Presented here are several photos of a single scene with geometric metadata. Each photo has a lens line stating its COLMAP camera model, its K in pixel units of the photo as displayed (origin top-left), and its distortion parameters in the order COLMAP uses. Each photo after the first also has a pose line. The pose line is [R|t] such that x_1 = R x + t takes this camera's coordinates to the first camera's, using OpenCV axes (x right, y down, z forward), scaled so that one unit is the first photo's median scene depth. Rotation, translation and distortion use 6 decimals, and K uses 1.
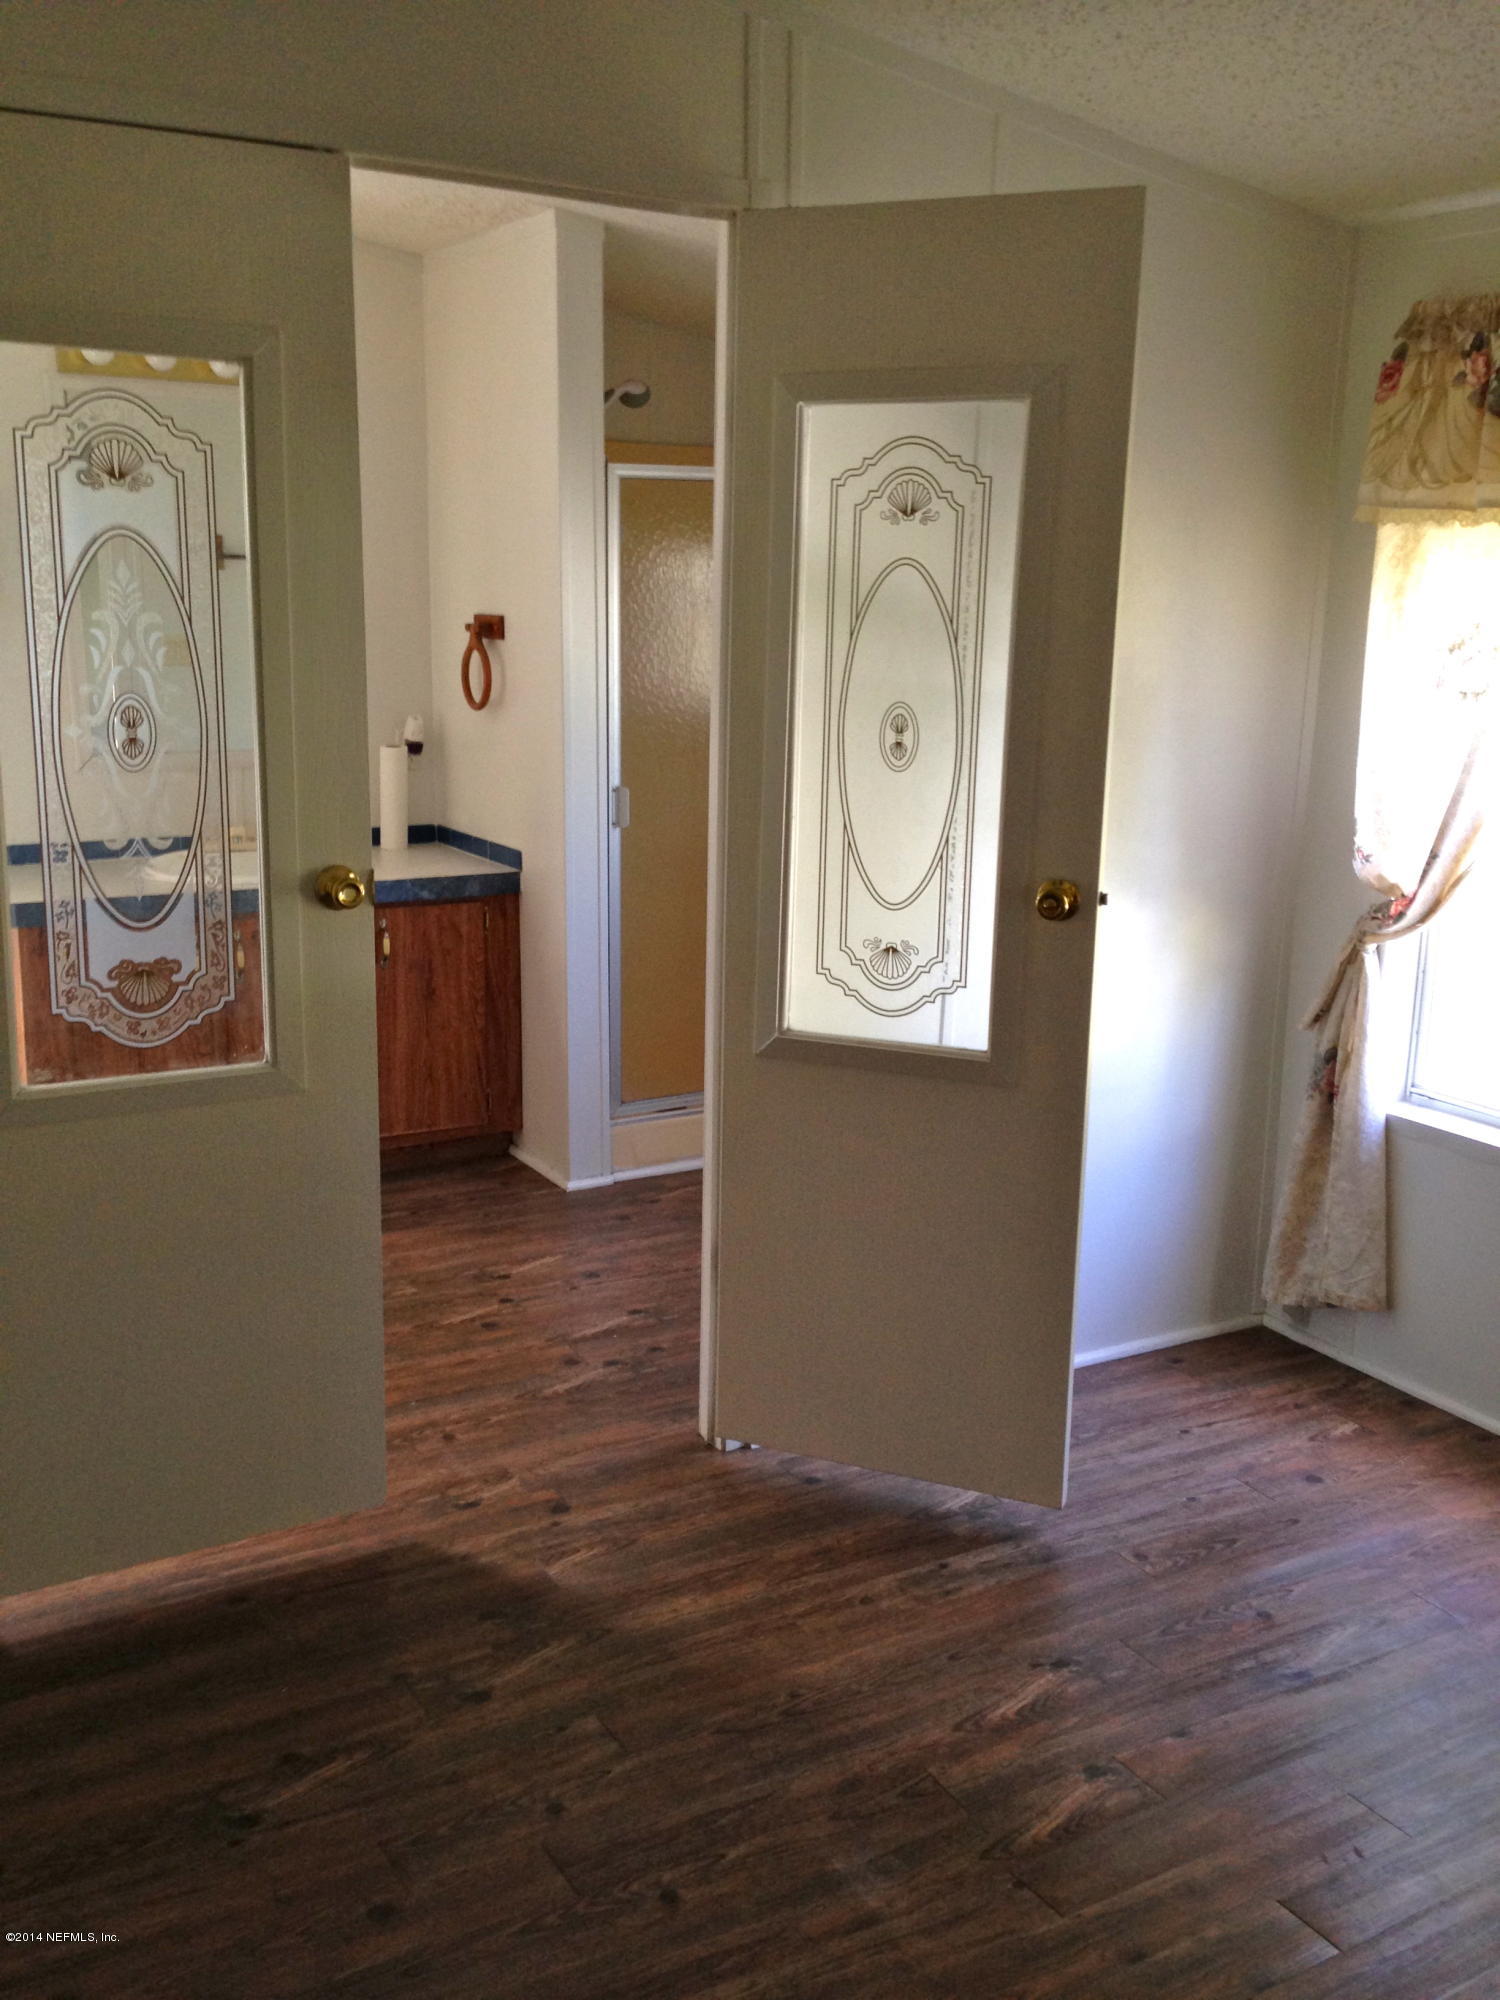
lens RADIAL K [[1818.8, 0, 725.5], [0, 1818.8, 957.2], [0, 0, 1]] dist [0.115986, -0.177859]
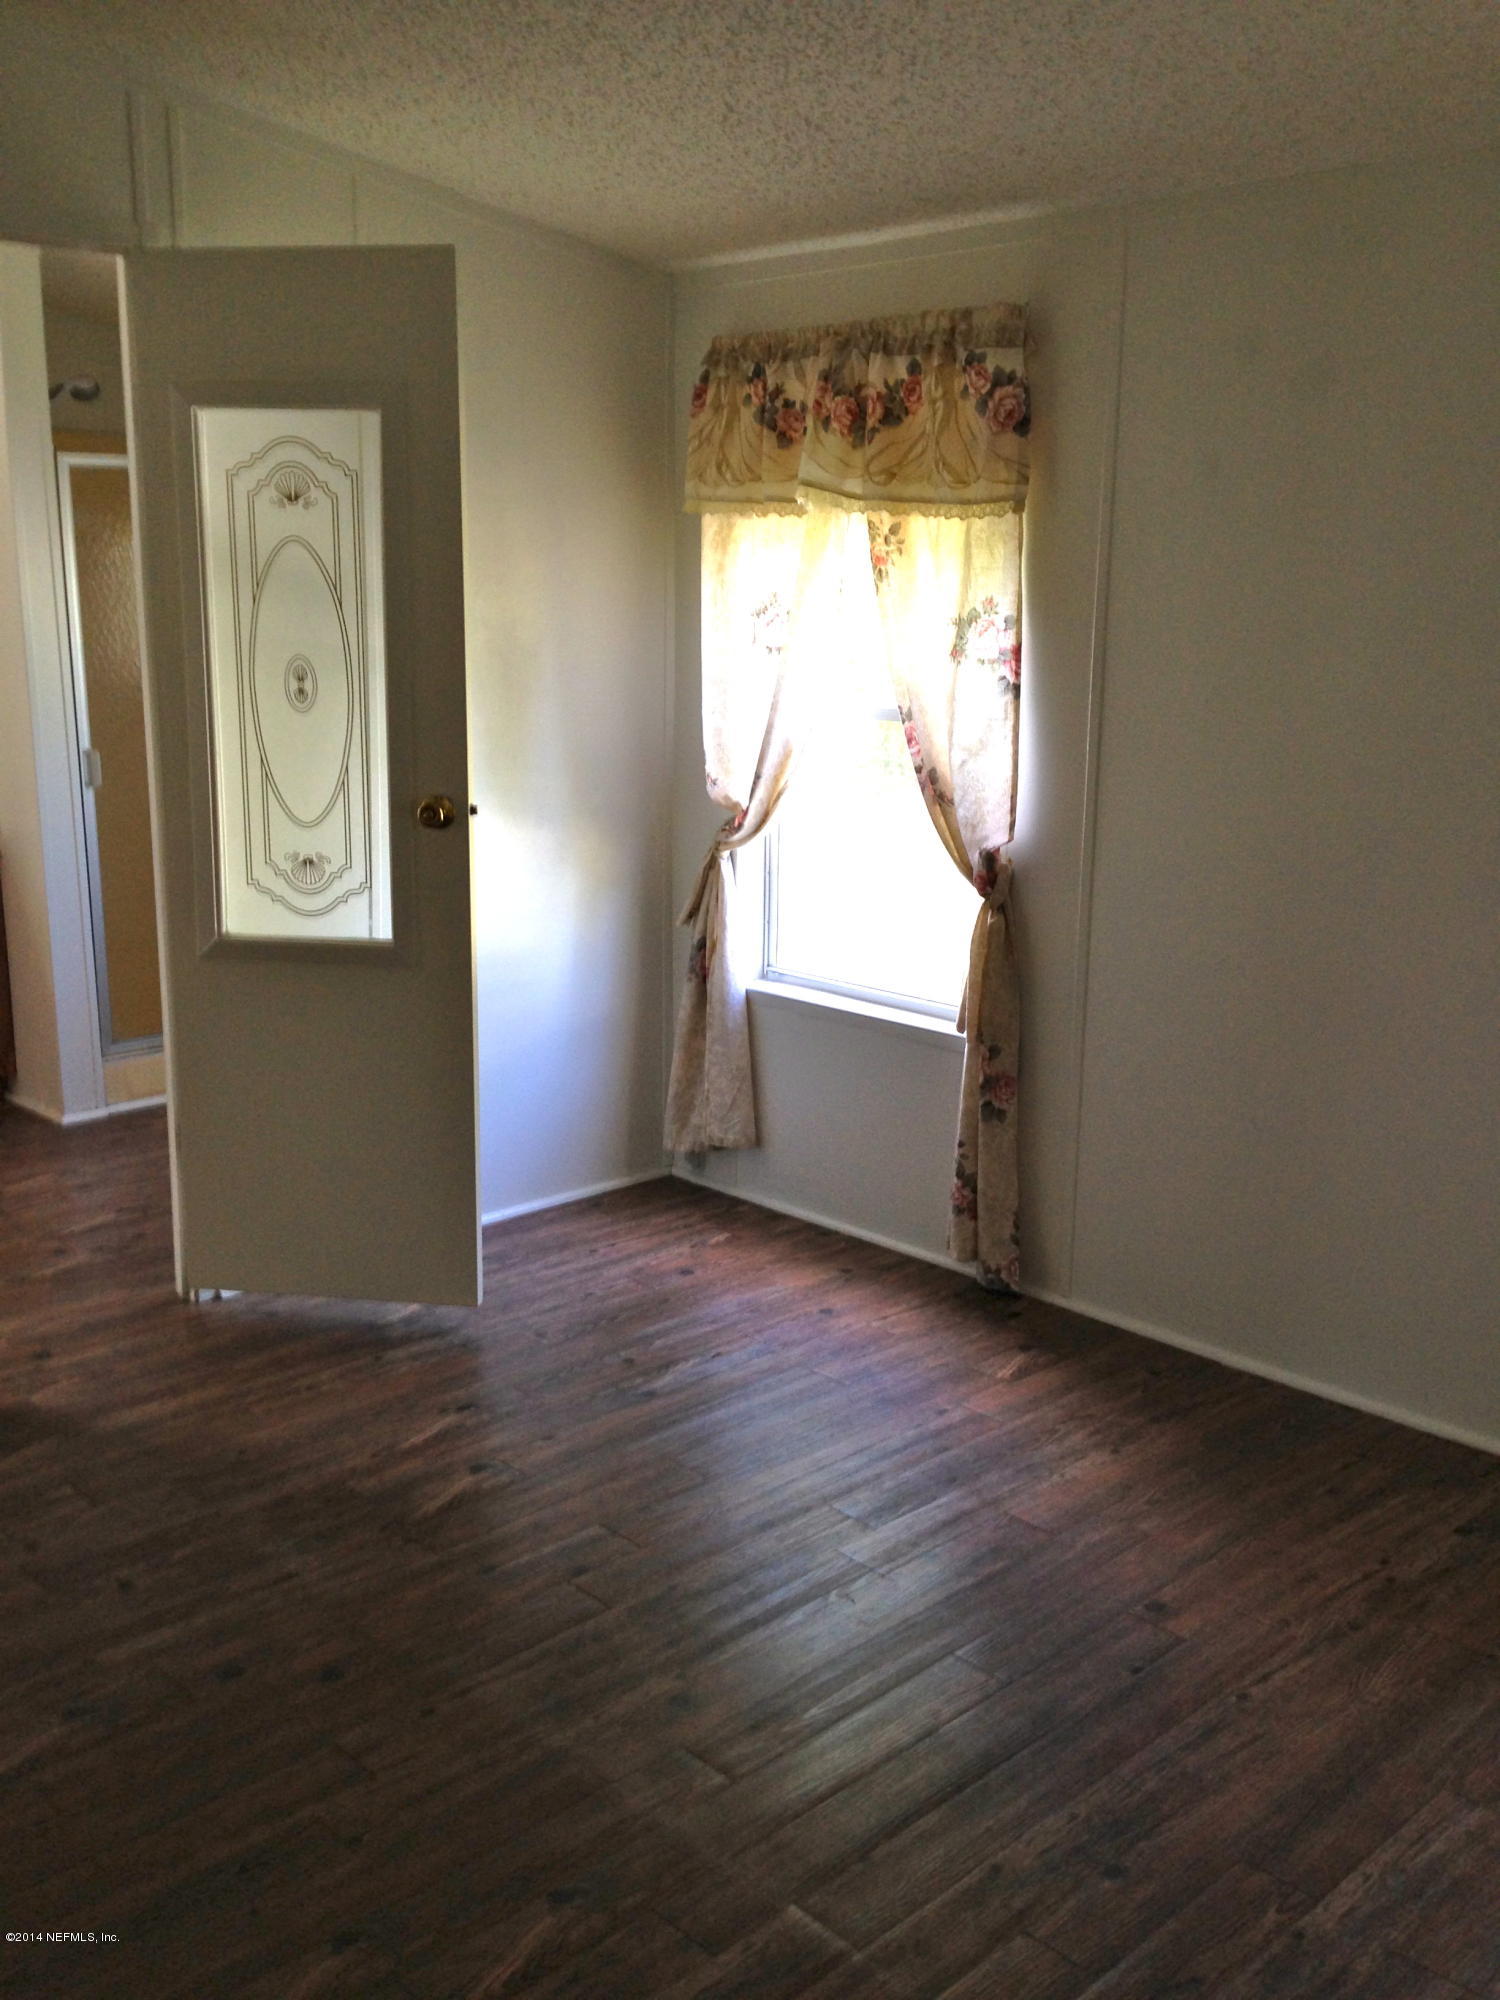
lens RADIAL K [[1818.8, 0, 725.5], [0, 1818.8, 957.2], [0, 0, 1]] dist [0.115986, -0.177859]
pose [[0.970111, -0.057960, 0.235637, 0.063110], [0.056968, 0.998315, 0.011021, 0.056178], [-0.235878, 0.002732, 0.971779, -0.224000]]
